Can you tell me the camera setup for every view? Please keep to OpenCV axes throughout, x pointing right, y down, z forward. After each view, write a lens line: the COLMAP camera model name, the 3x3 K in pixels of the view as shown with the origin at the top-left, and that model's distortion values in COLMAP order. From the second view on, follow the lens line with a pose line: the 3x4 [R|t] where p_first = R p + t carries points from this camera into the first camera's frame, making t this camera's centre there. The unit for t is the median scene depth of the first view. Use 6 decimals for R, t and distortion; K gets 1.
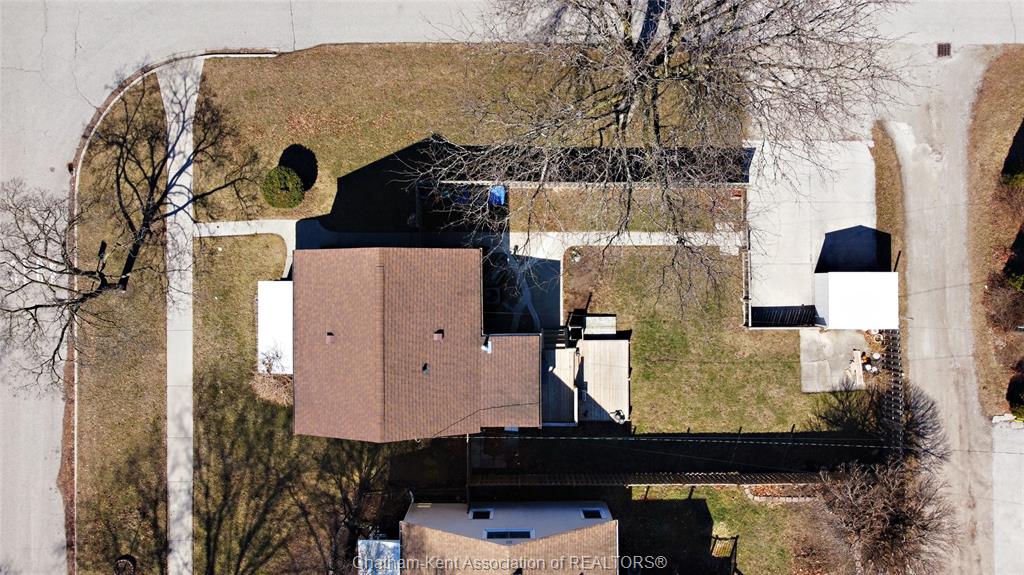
lens RADIAL K [[775.1, 0, 515.8], [0, 775.1, 283.5], [0, 0, 1]] dist [-0.003735, -0.000448]
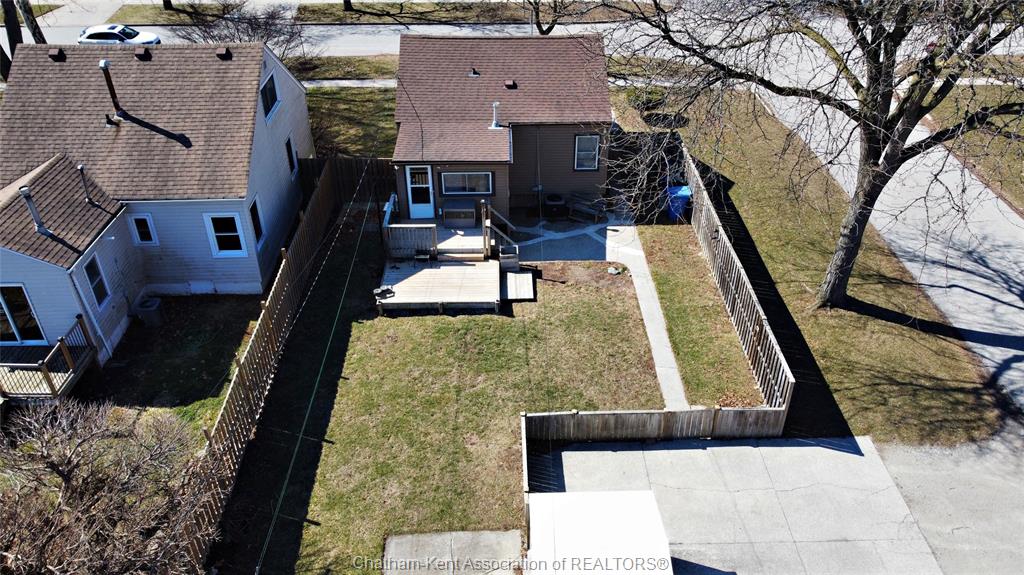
lens RADIAL K [[775.1, 0, 515.8], [0, 775.1, 283.5], [0, 0, 1]] dist [-0.003735, -0.000448]
pose [[0.020692, 0.557726, -0.829767, 0.670677], [-0.999782, 0.013712, -0.015715, 0.067554], [0.002613, 0.829912, 0.557889, 0.609770]]
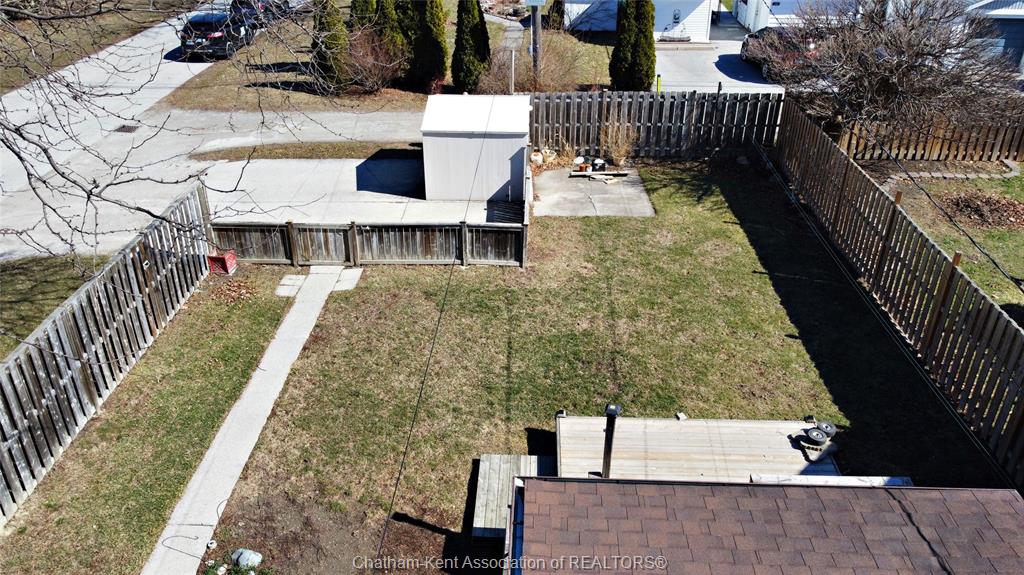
lens RADIAL K [[787.2, 0, 512.0], [0, 787.2, 287.5], [0, 0, 1]] dist [-0.003190, -0.001123]
pose [[0.038698, -0.482135, 0.875242, -0.108197], [0.999231, 0.024171, -0.030864, 0.062583], [-0.006275, 0.875763, 0.482700, 0.788822]]
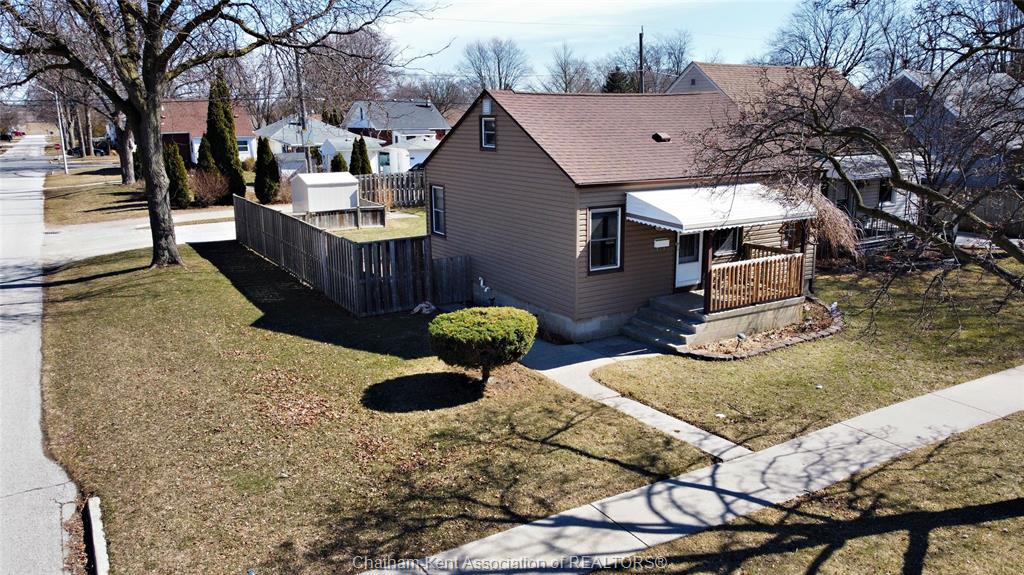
lens RADIAL K [[775.1, 0, 515.8], [0, 775.1, 283.5], [0, 0, 1]] dist [-0.003735, -0.000448]
pose [[-0.507342, -0.186535, 0.841314, -0.620982], [0.861744, -0.110914, 0.495071, -0.293657], [0.000965, 0.976167, 0.217016, 0.864811]]
